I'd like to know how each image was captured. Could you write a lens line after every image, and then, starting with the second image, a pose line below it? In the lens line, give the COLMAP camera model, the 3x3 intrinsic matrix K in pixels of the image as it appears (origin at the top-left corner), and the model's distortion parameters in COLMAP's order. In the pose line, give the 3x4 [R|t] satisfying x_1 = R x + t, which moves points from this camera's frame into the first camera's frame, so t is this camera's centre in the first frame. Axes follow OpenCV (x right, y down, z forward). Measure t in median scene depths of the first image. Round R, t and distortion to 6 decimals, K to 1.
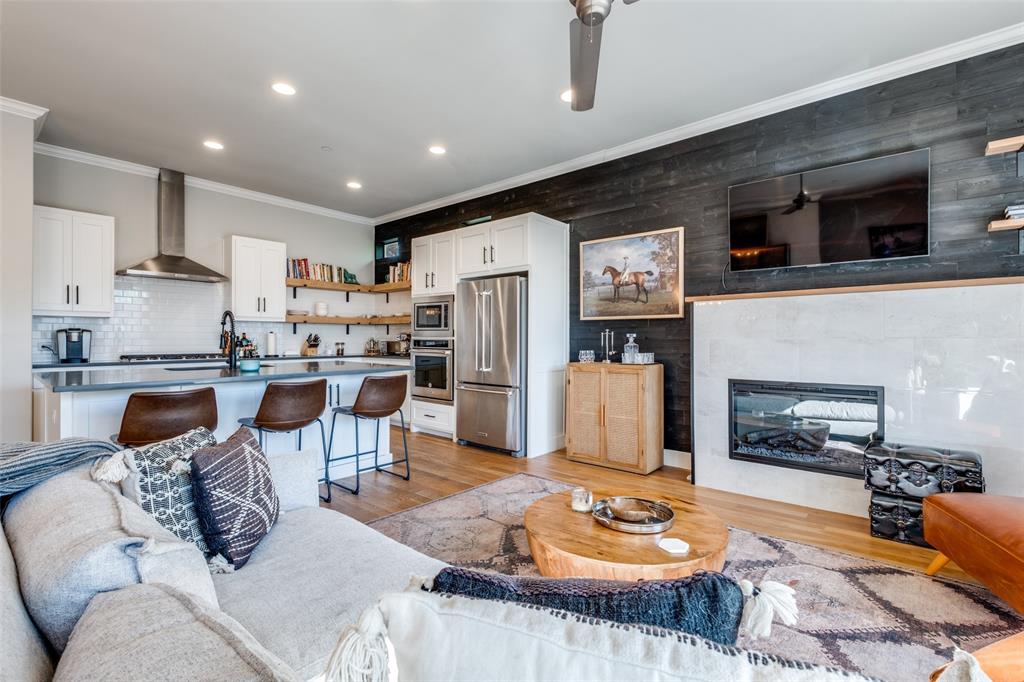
lens RADIAL K [[443.0, 0, 512.0], [0, 443.0, 341.0], [0, 0, 1]] dist [0.011905, -0.009270]
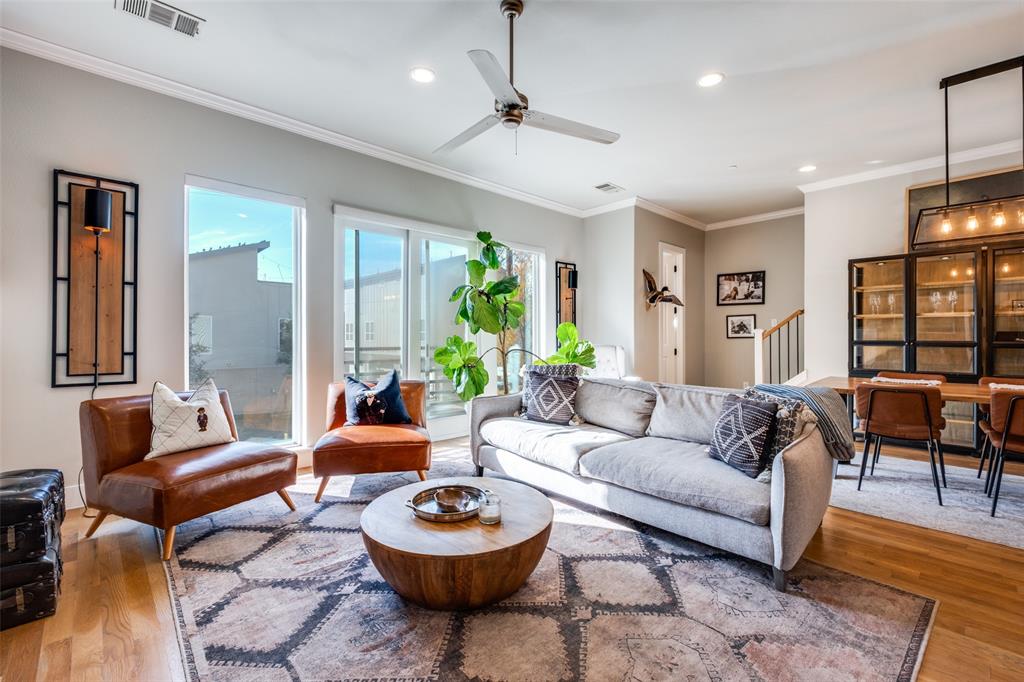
lens RADIAL K [[443.0, 0, 512.0], [0, 443.0, 341.0], [0, 0, 1]] dist [0.011905, -0.009270]
pose [[-0.994091, 0.001391, 0.108543, 0.004430], [0.002885, 0.999903, 0.013600, -0.001378], [-0.108514, 0.013832, -0.993999, 0.743349]]
